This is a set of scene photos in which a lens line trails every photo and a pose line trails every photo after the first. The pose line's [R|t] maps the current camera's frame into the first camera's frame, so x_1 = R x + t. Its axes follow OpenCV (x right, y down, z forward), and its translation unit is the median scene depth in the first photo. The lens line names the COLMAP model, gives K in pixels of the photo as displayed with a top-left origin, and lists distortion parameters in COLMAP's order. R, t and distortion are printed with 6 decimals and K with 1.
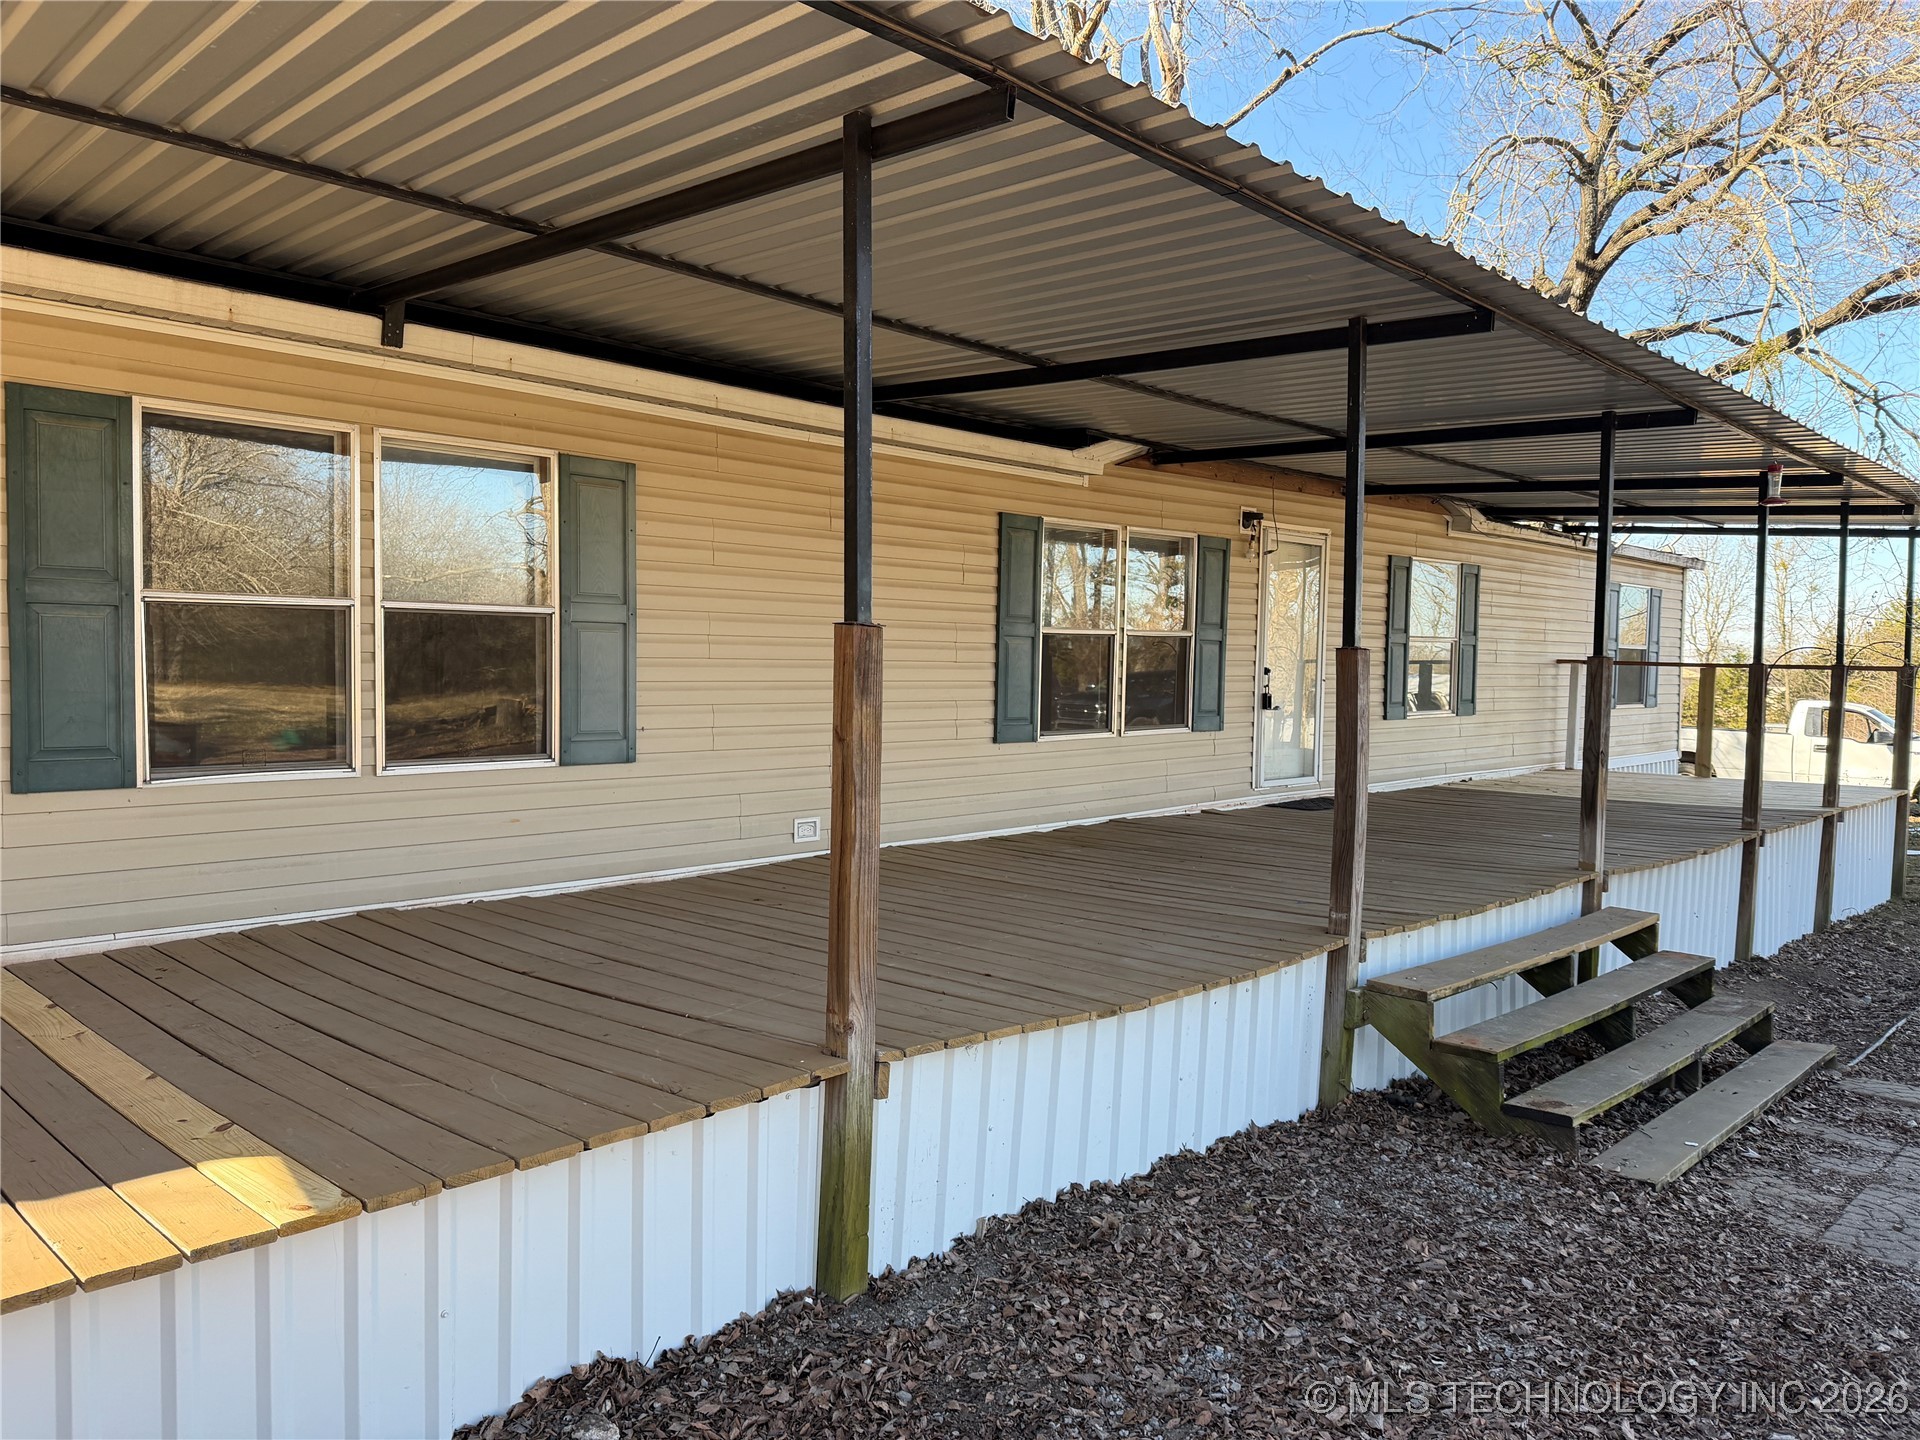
lens RADIAL K [[1371.4, 0, 959.3], [0, 1371.4, 734.7], [0, 0, 1]] dist [0.084662, -0.122410]
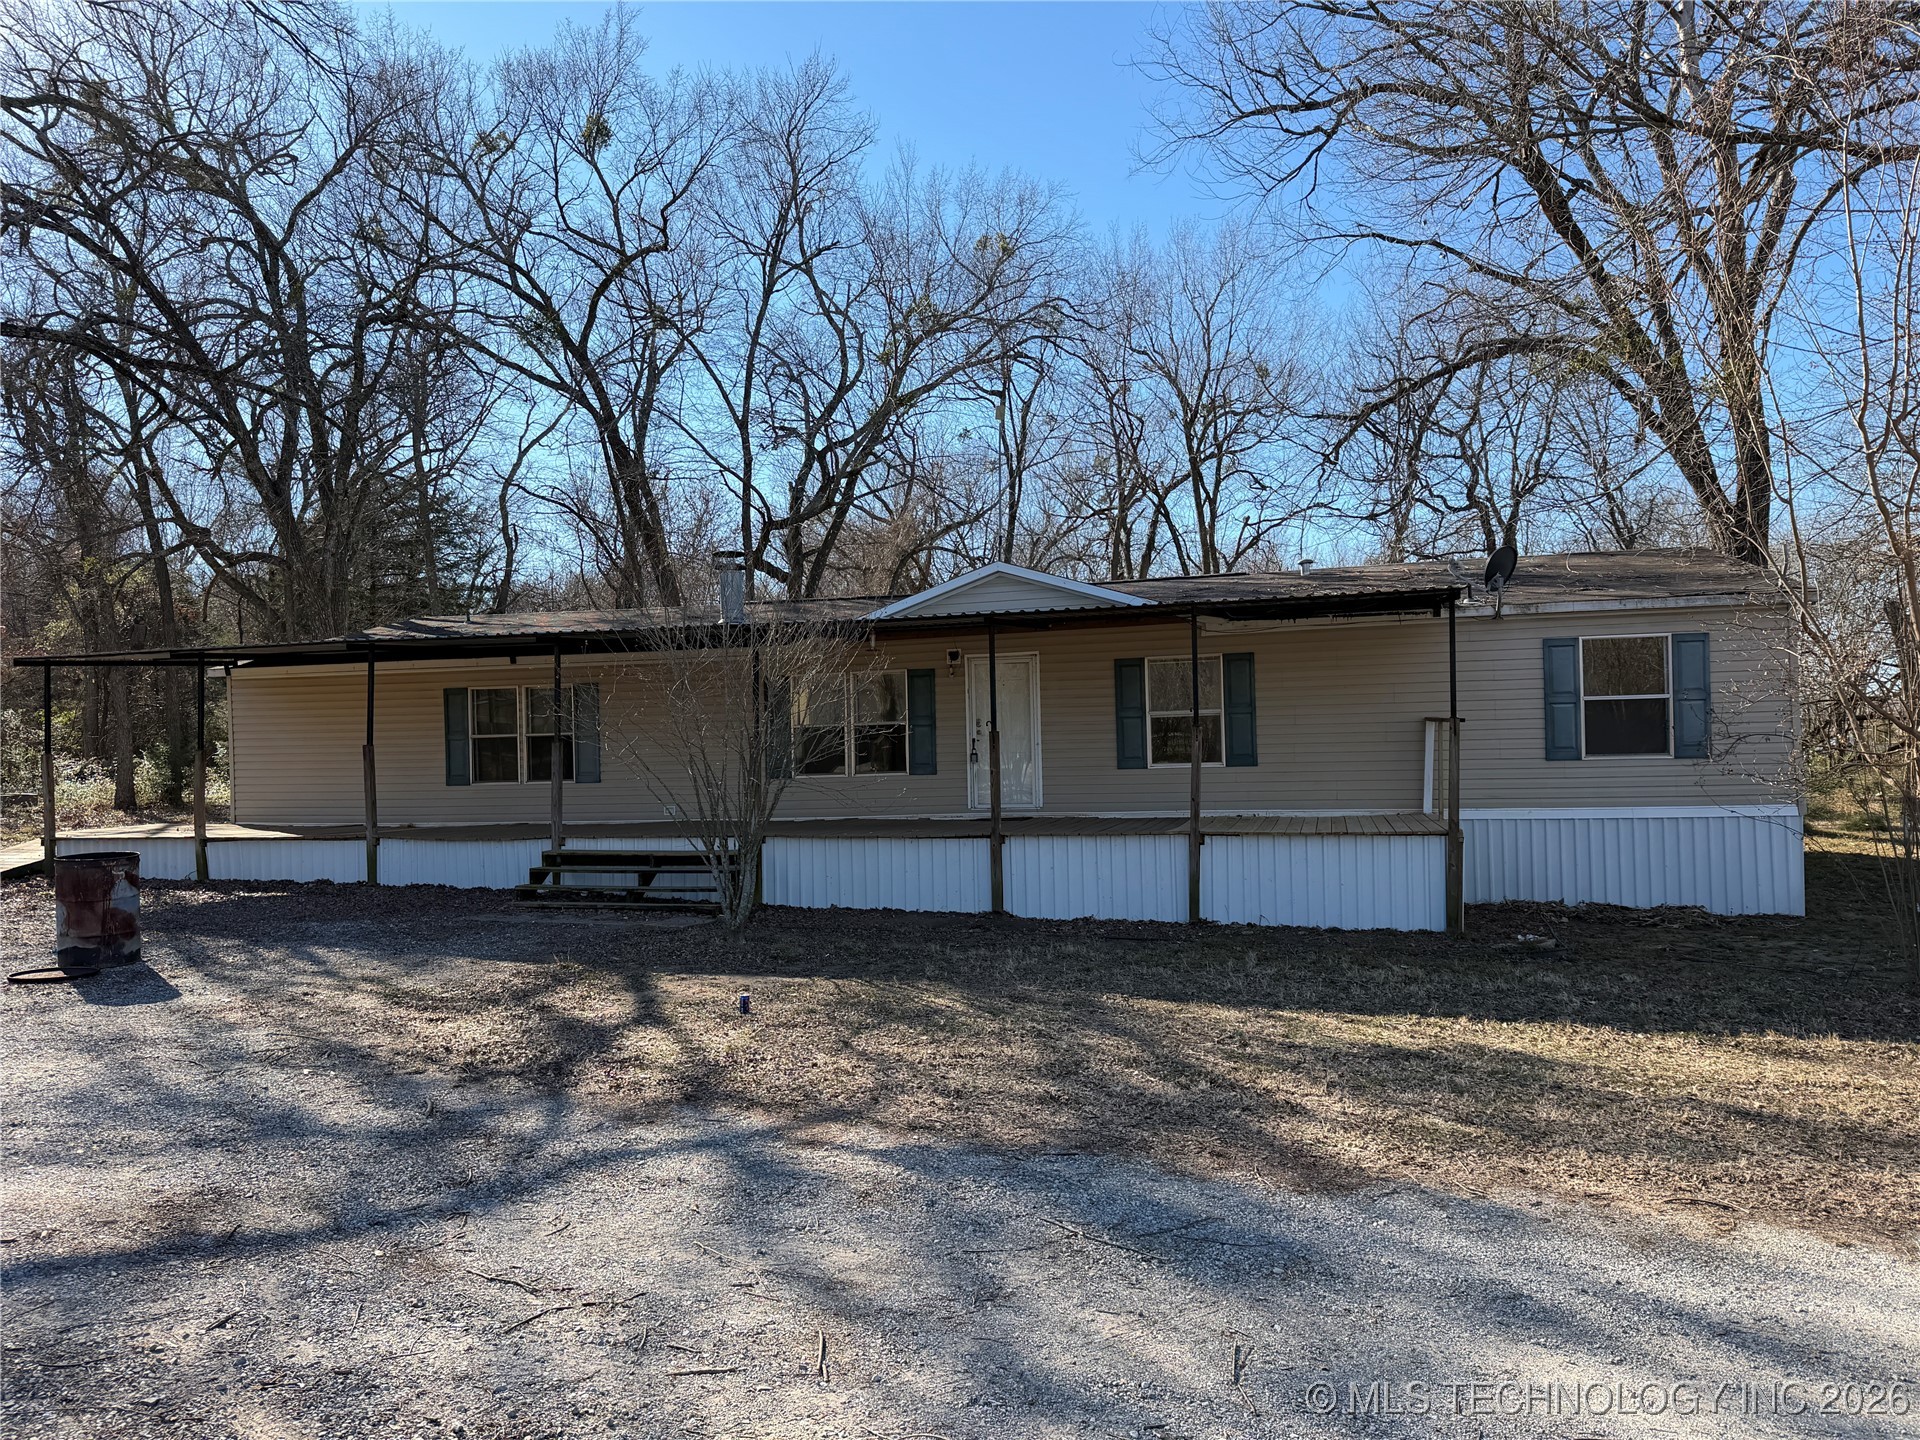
lens RADIAL K [[1371.4, 0, 959.3], [0, 1371.4, 734.7], [0, 0, 1]] dist [0.084662, -0.122410]
pose [[0.472015, -0.038463, -0.880751, 2.735411], [-0.019464, 0.998350, -0.054030, 0.062806], [0.881376, 0.042646, 0.470487, 0.286715]]
